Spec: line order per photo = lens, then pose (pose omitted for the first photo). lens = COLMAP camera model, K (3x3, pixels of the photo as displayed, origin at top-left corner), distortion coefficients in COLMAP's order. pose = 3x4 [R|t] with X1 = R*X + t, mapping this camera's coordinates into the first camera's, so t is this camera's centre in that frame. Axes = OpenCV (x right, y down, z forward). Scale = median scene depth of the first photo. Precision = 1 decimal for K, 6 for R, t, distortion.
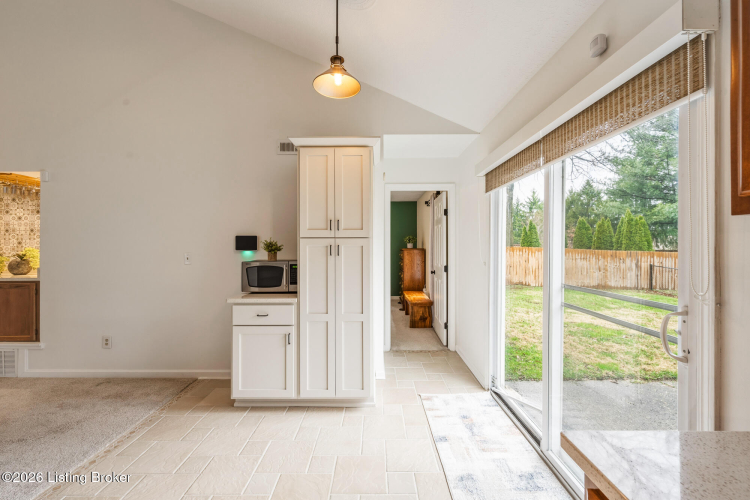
lens RADIAL K [[304.8, 0, 375.6], [0, 304.8, 248.3], [0, 0, 1]] dist [-0.000459, 0.000350]
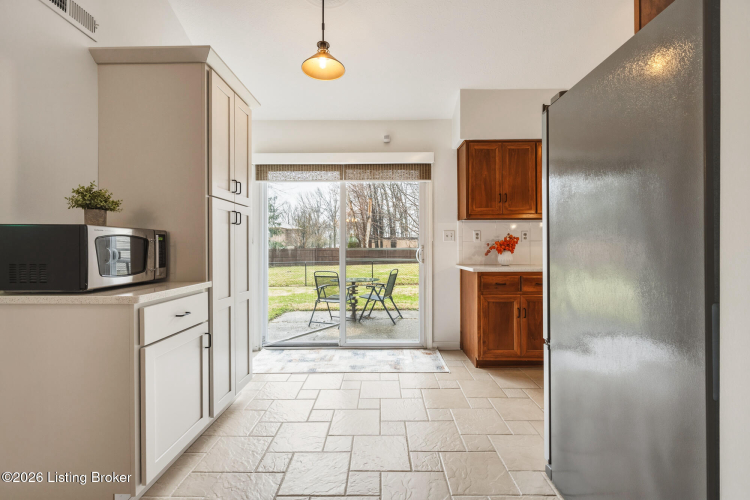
lens RADIAL K [[322.4, 0, 381.3], [0, 322.4, 249.1], [0, 0, 1]] dist [-0.005270, -0.000971]
pose [[-0.016565, -0.000160, 0.999863, -0.650709], [0.007294, 0.999973, 0.000281, 0.061533], [-0.999836, 0.007297, -0.016563, 0.405011]]
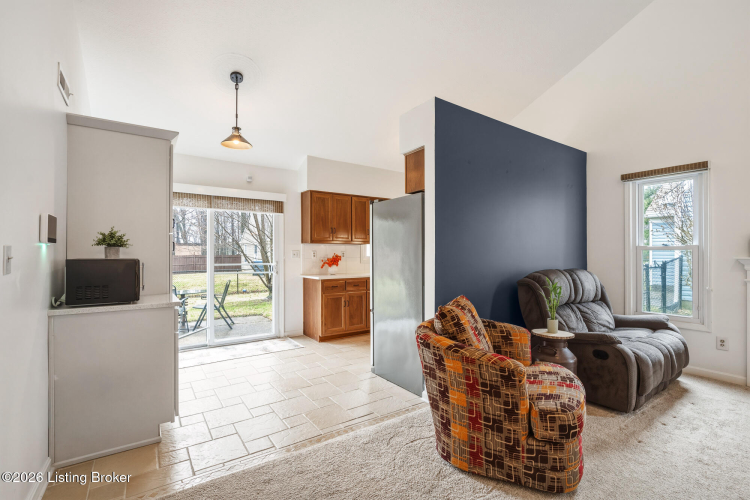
lens RADIAL K [[332.9, 0, 376.4], [0, 332.9, 252.8], [0, 0, 1]] dist [-0.001114, 0.000226]
pose [[-0.587199, 0.008439, 0.809399, -0.997722], [0.006758, 0.999962, -0.005524, 0.027961], [-0.809414, 0.002226, -0.587234, 0.717324]]
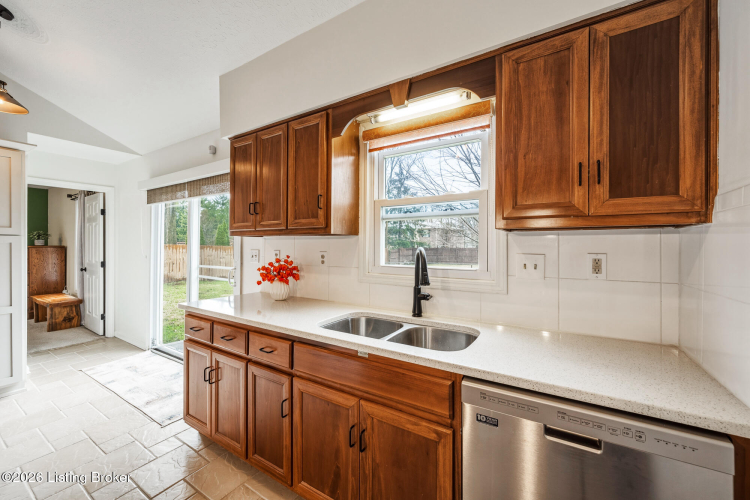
lens RADIAL K [[304.8, 0, 379.7], [0, 304.8, 242.4], [0, 0, 1]] dist [-0.000459, 0.000350]
pose [[0.535563, 0.006789, 0.844468, -0.169968], [0.000820, 0.999963, -0.008559, -0.000958], [-0.844495, 0.005276, 0.535538, -0.444331]]
